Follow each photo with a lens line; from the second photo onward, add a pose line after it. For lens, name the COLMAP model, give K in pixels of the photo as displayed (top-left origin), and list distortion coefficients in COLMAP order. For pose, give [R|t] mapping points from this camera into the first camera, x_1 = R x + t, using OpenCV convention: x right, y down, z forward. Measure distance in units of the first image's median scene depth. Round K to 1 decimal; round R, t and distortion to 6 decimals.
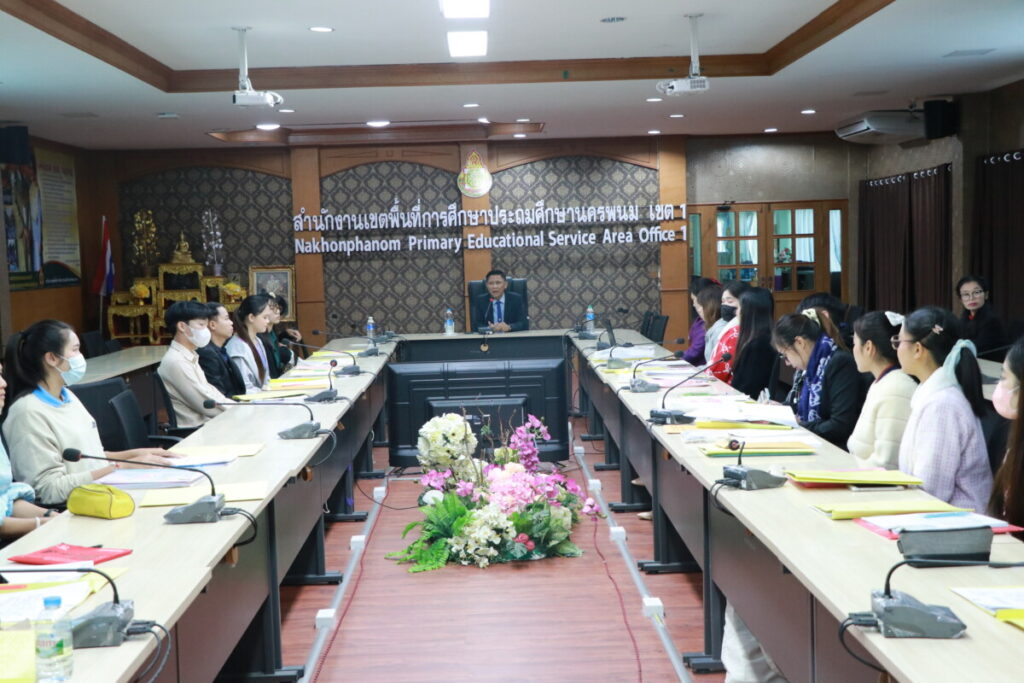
lens RADIAL K [[1472.7, 0, 512.0], [0, 1472.7, 341.5], [0, 0, 1]] dist [0.033597, 0.021442]
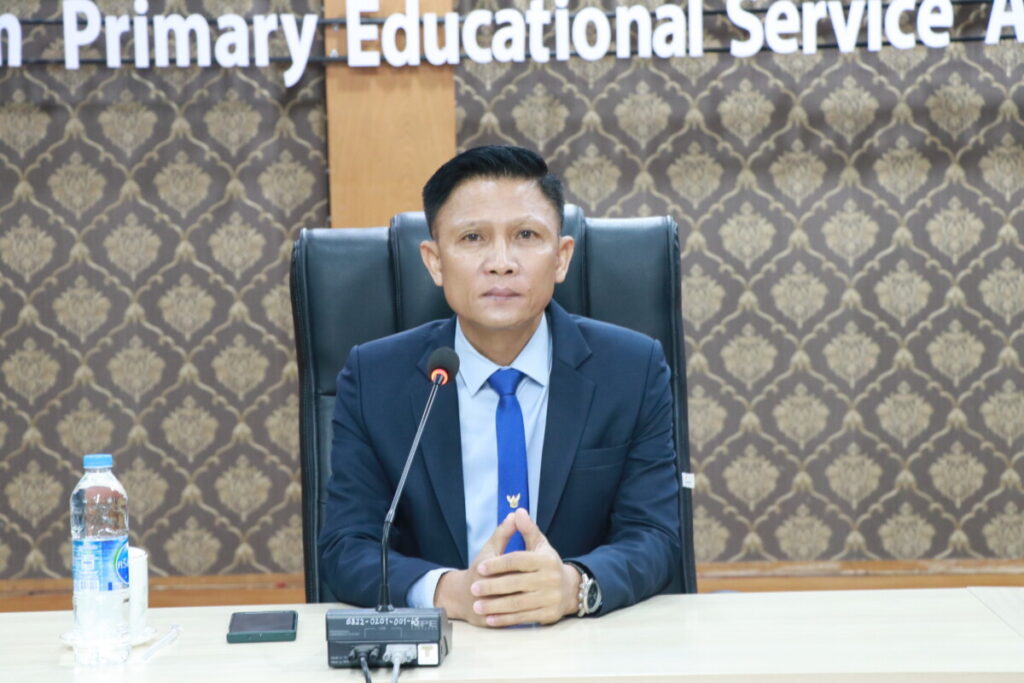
lens RADIAL K [[3012.1, 0, 512.0], [0, 3012.1, 341.5], [0, 0, 1]] dist [0.674708, 0.735866]
pose [[0.999946, 0.008922, 0.005261, -0.007960], [-0.008931, 0.999959, 0.001741, -0.024129], [-0.005245, -0.001788, 0.999985, 0.559241]]
